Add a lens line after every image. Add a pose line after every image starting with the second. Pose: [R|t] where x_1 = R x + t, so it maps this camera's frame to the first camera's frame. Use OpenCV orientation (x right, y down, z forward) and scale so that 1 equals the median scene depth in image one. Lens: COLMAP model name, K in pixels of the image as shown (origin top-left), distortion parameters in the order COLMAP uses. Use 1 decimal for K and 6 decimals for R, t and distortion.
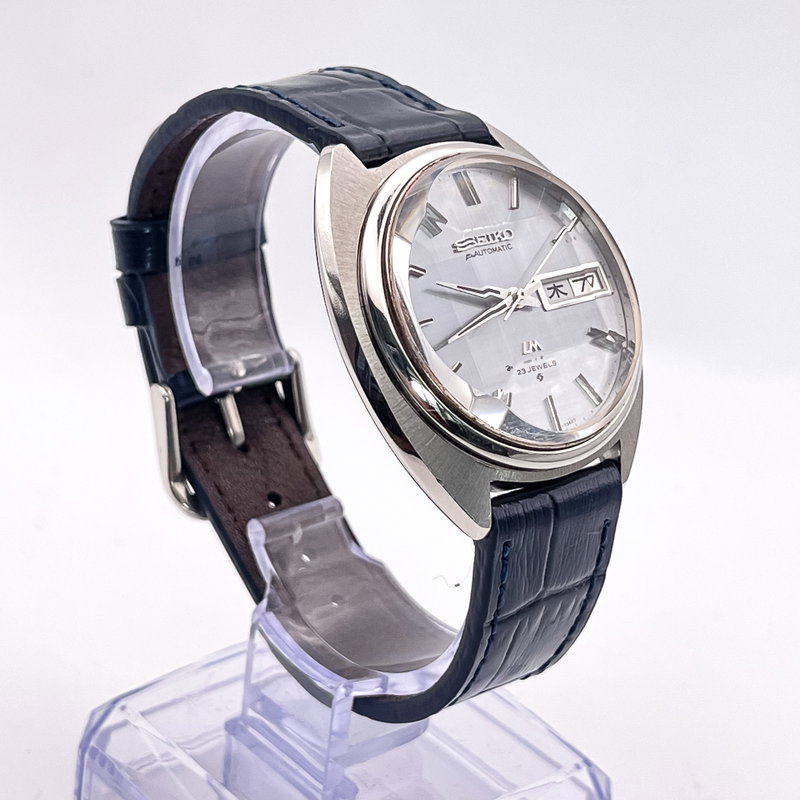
lens RADIAL K [[2185.0, 0, 400.0], [0, 2185.0, 400.0], [0, 0, 1]] dist [0.391626, -0.521317]
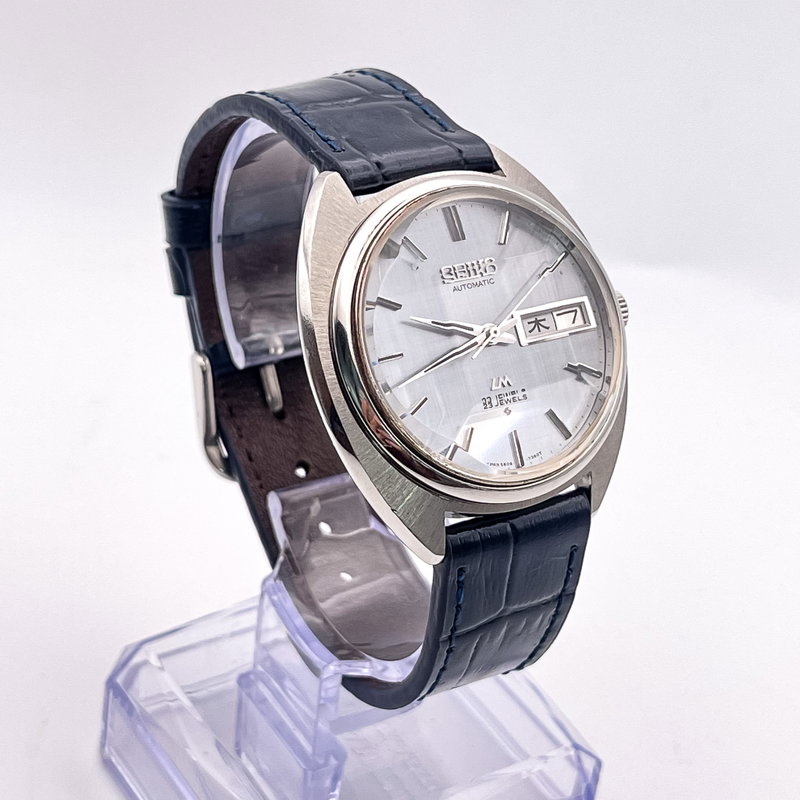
lens RADIAL K [[2185.0, 0, 400.0], [0, 2185.0, 400.0], [0, 0, 1]] dist [0.391626, -0.521317]
pose [[0.985804, 0.084925, -0.144835, 0.155145], [-0.067985, 0.990665, 0.118153, -0.128381], [0.153517, -0.106629, 0.982376, -0.022176]]
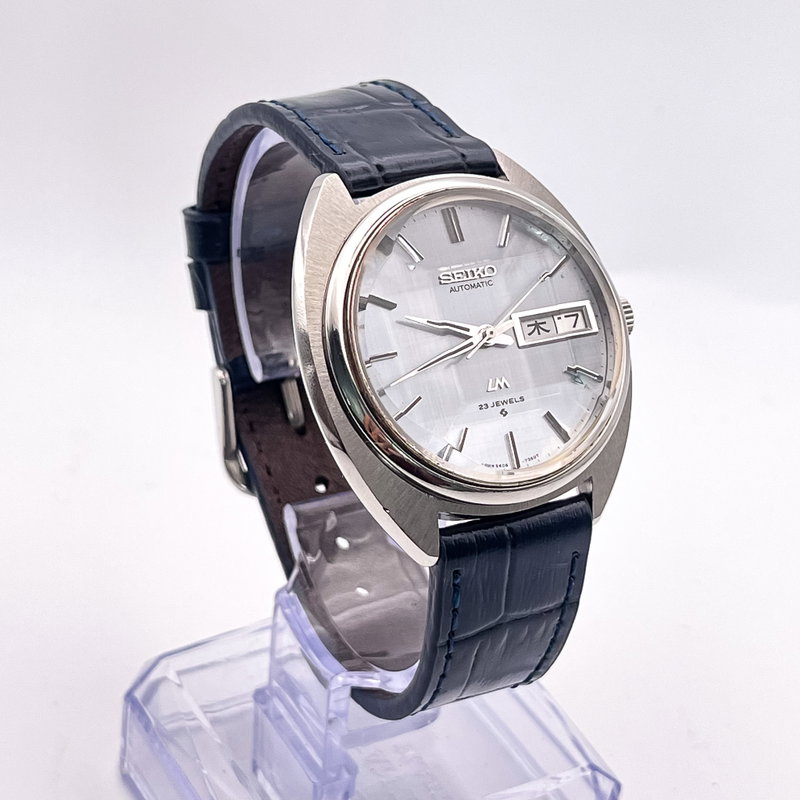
lens RADIAL K [[2185.0, 0, 400.0], [0, 2185.0, 400.0], [0, 0, 1]] dist [0.391626, -0.521317]
pose [[0.974070, 0.085452, -0.209491, 0.219813], [-0.069669, 0.994227, 0.081607, -0.092667], [0.215255, -0.064896, 0.974399, -0.011315]]
